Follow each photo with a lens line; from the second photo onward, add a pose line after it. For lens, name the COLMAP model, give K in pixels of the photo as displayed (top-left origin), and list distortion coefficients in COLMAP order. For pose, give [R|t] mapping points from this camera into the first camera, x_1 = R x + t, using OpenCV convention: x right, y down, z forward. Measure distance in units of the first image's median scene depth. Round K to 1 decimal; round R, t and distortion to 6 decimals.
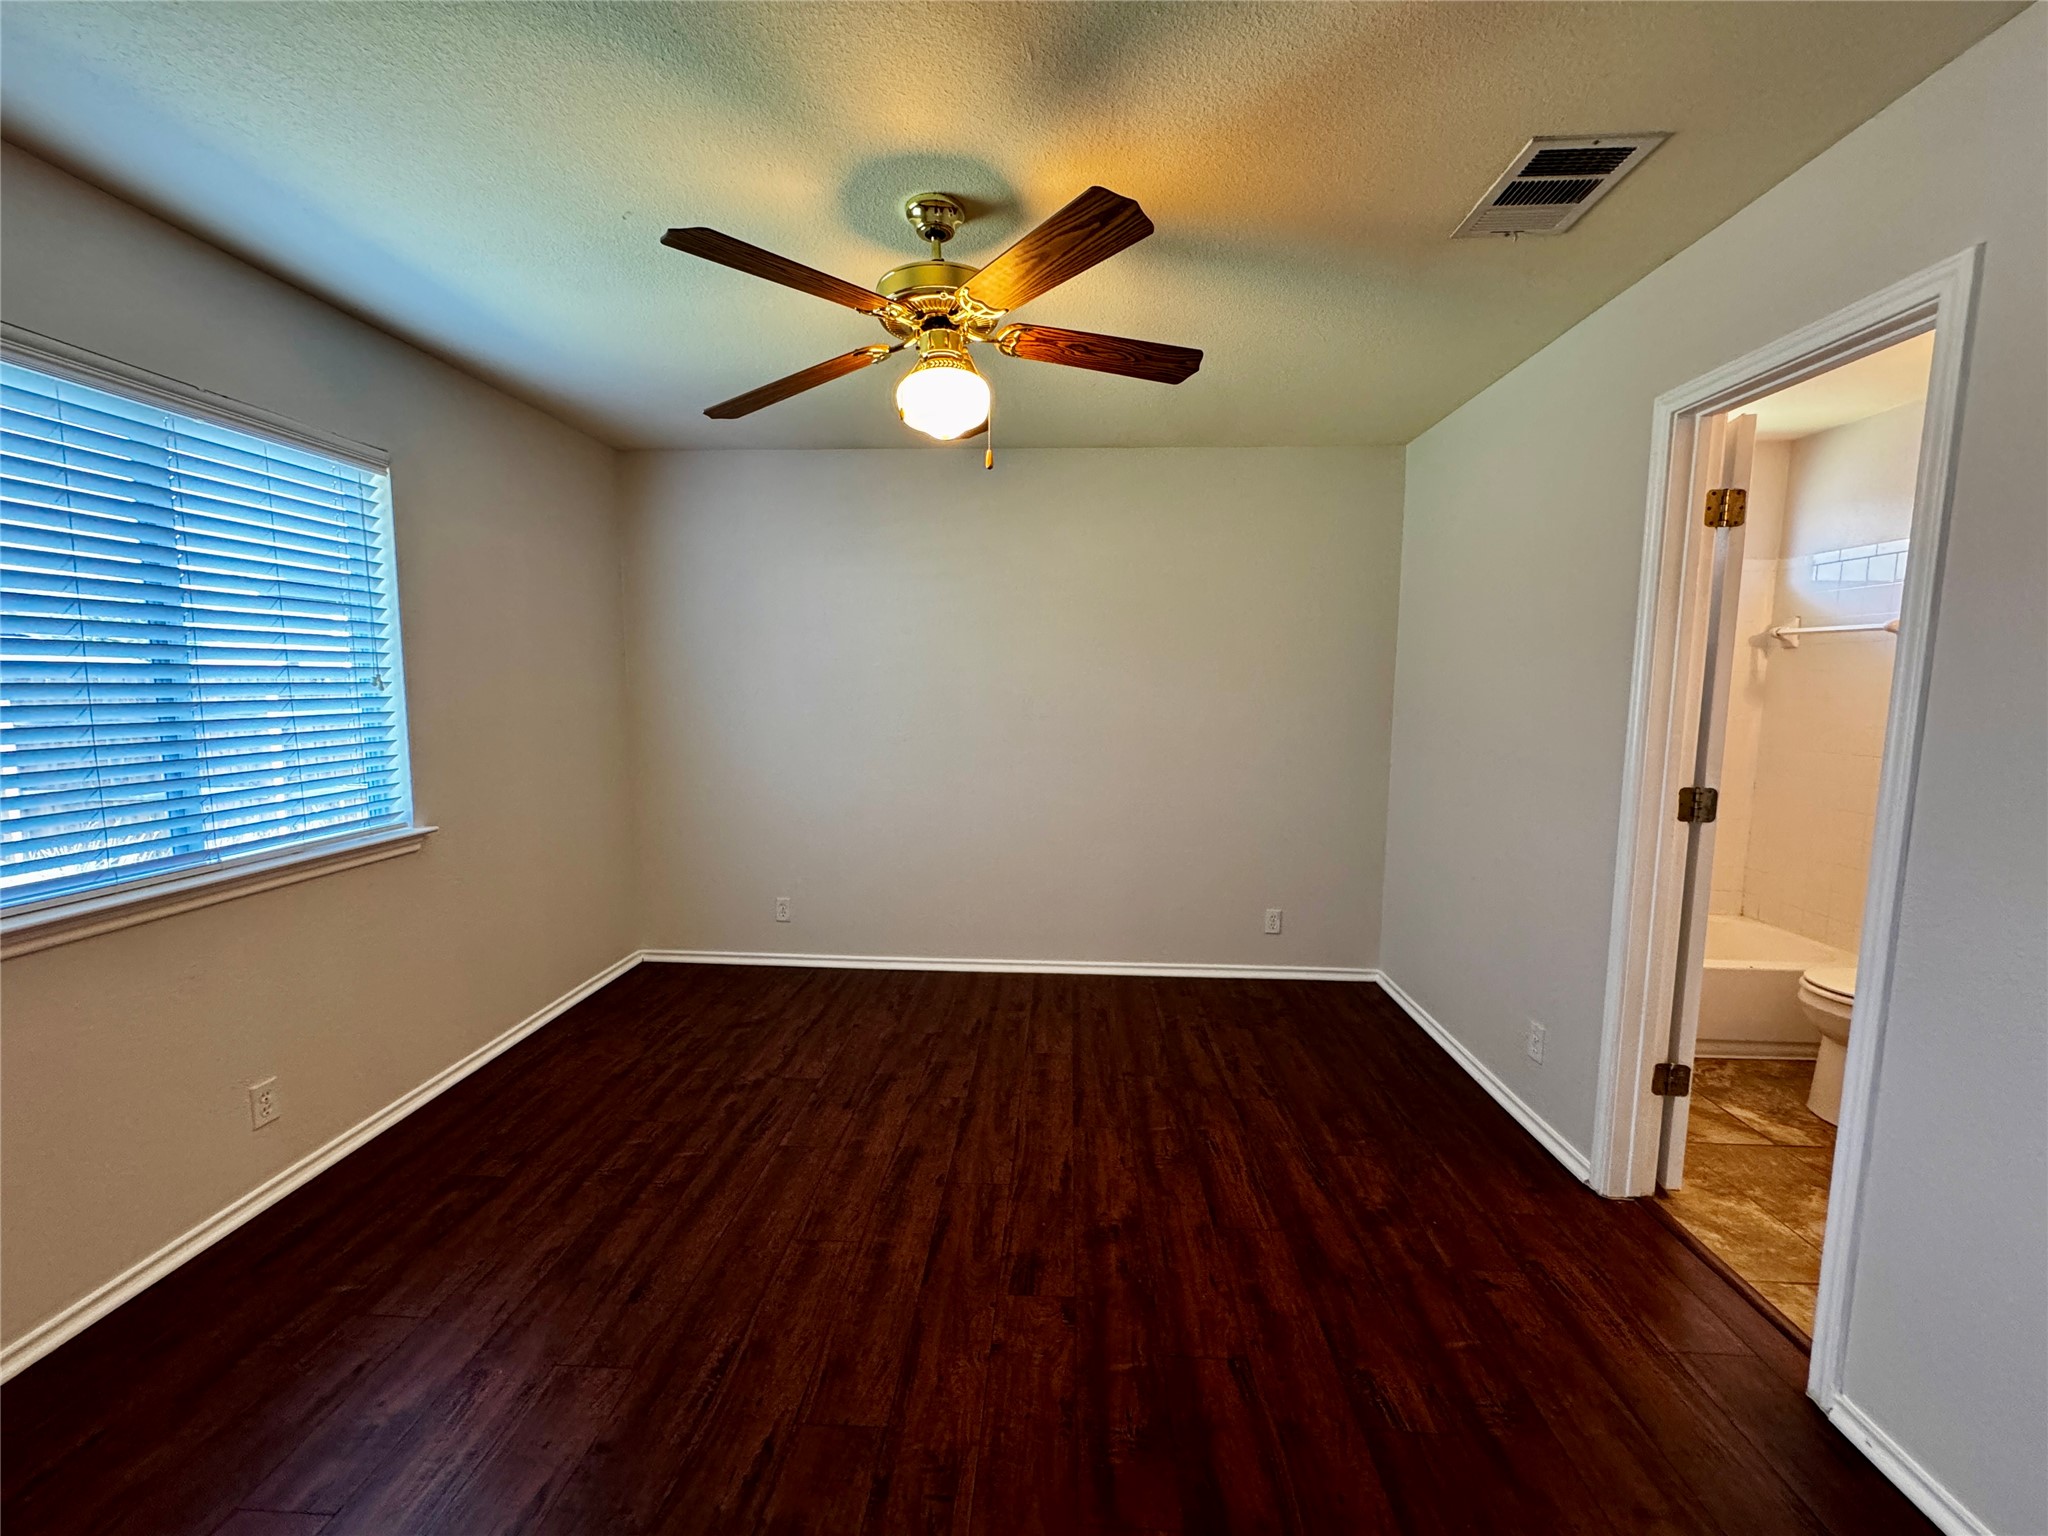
lens RADIAL K [[813.5, 0, 1024.0], [0, 813.5, 768.0], [0, 0, 1]] dist [-0.002091, -0.000264]
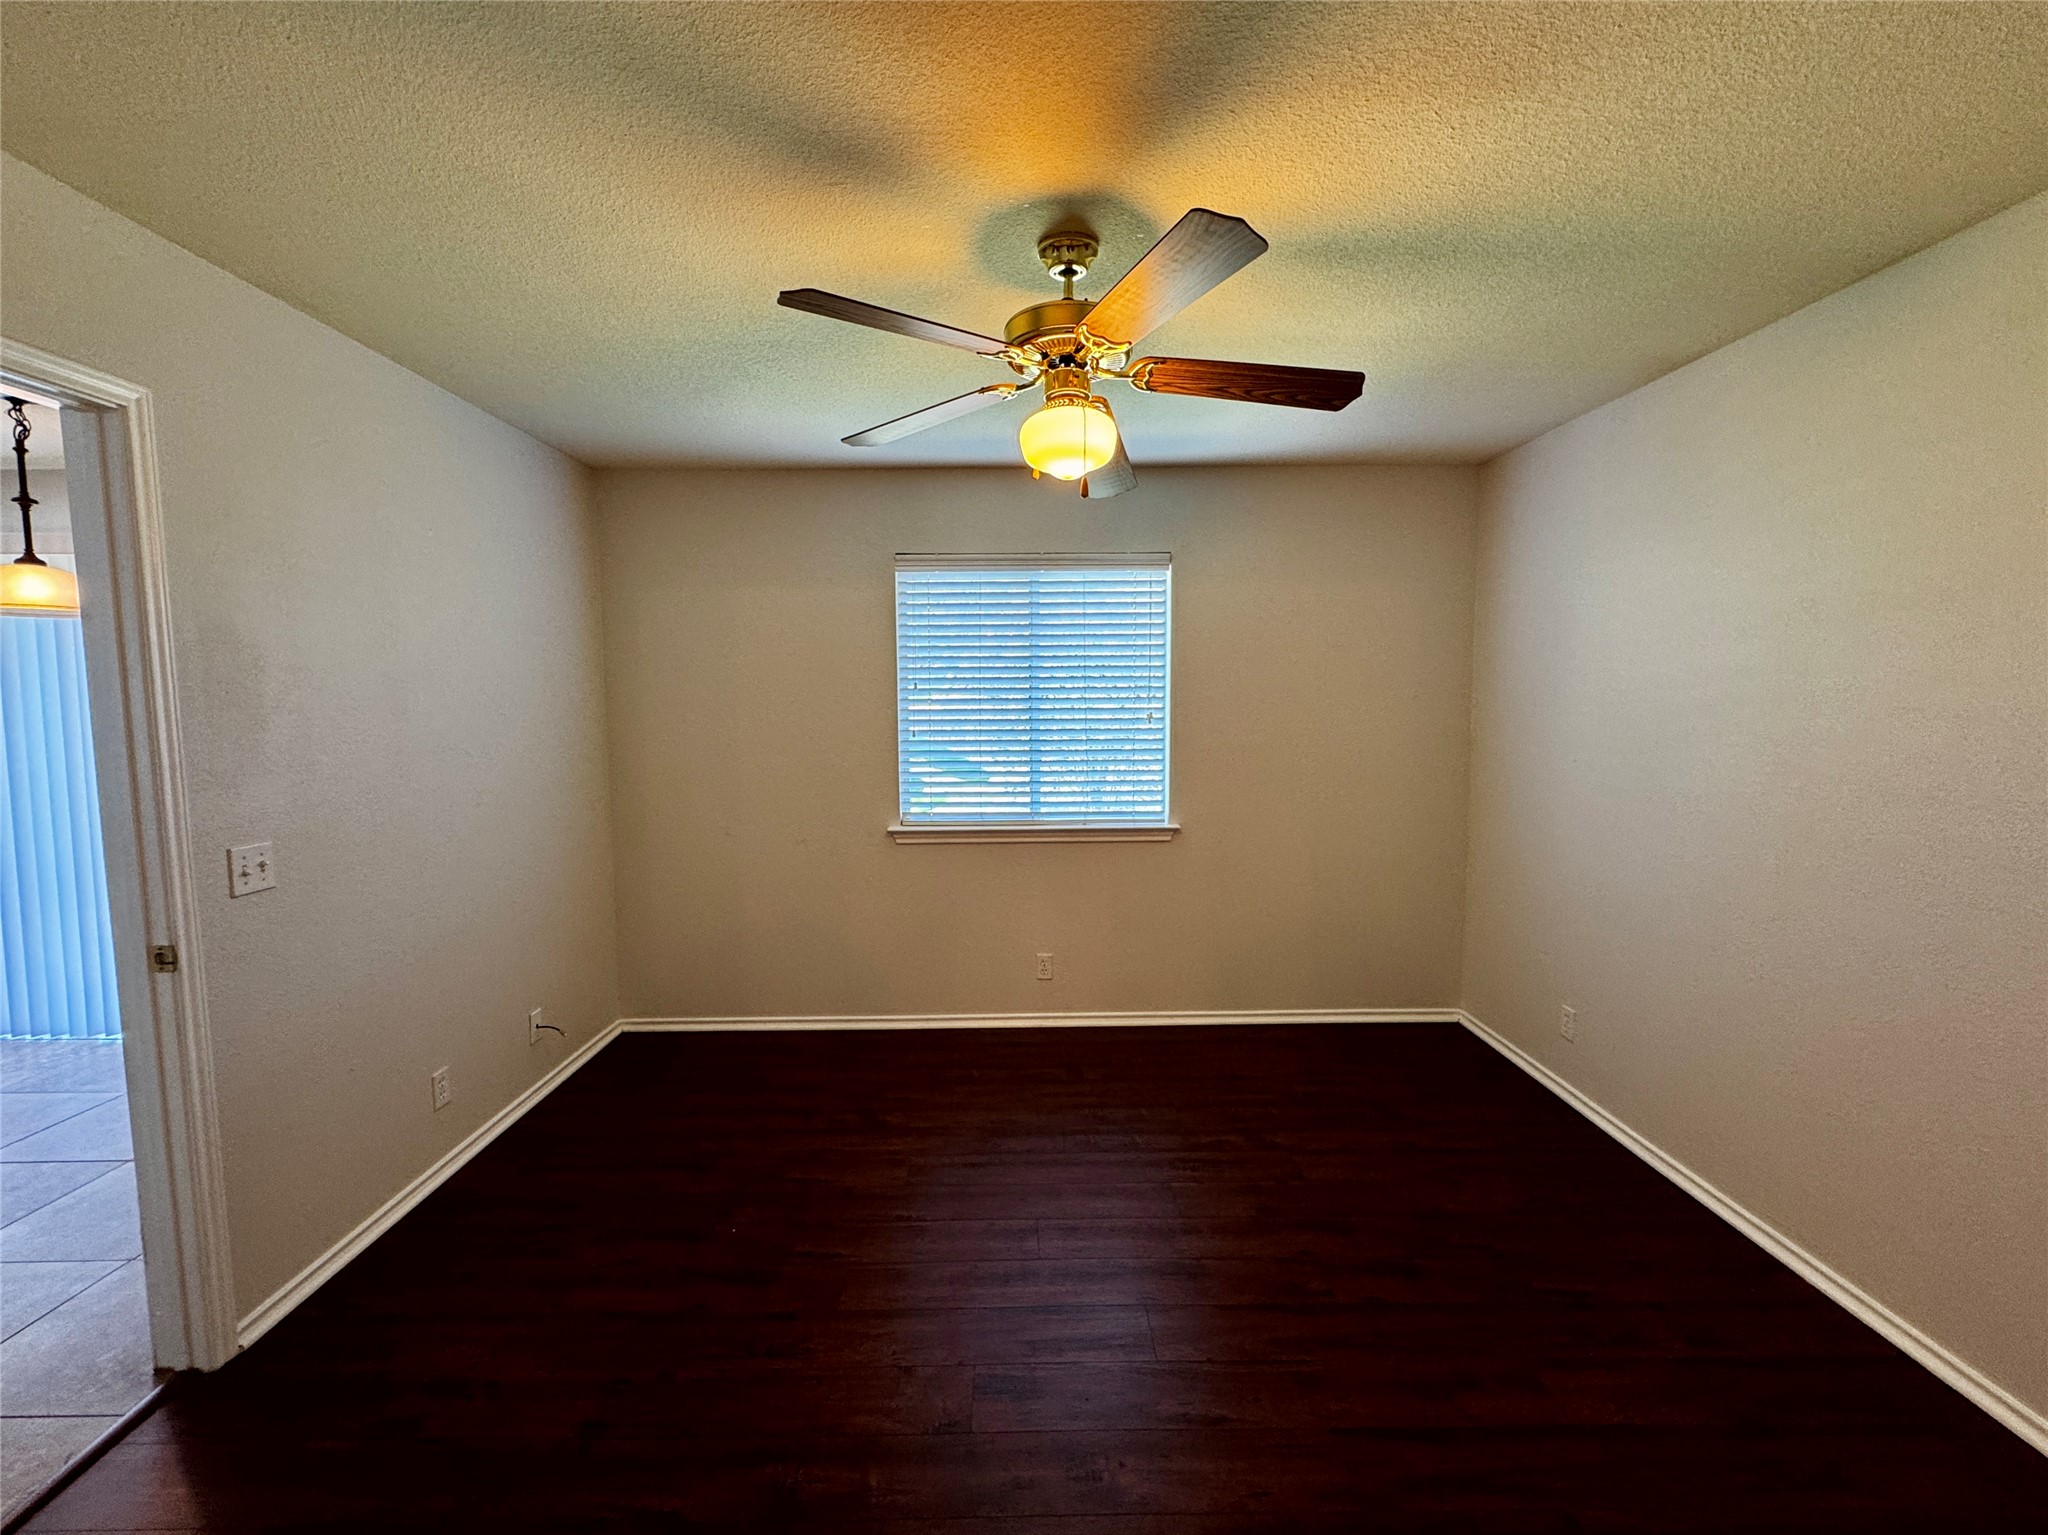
lens RADIAL K [[870.2, 0, 1024.0], [0, 870.2, 767.5], [0, 0, 1]] dist [-0.000507, -0.000084]
pose [[0.048559, 0.070041, -0.996362, 0.869004], [-0.092105, 0.993602, 0.065358, -0.117176], [0.994565, 0.088596, 0.054700, 0.862040]]
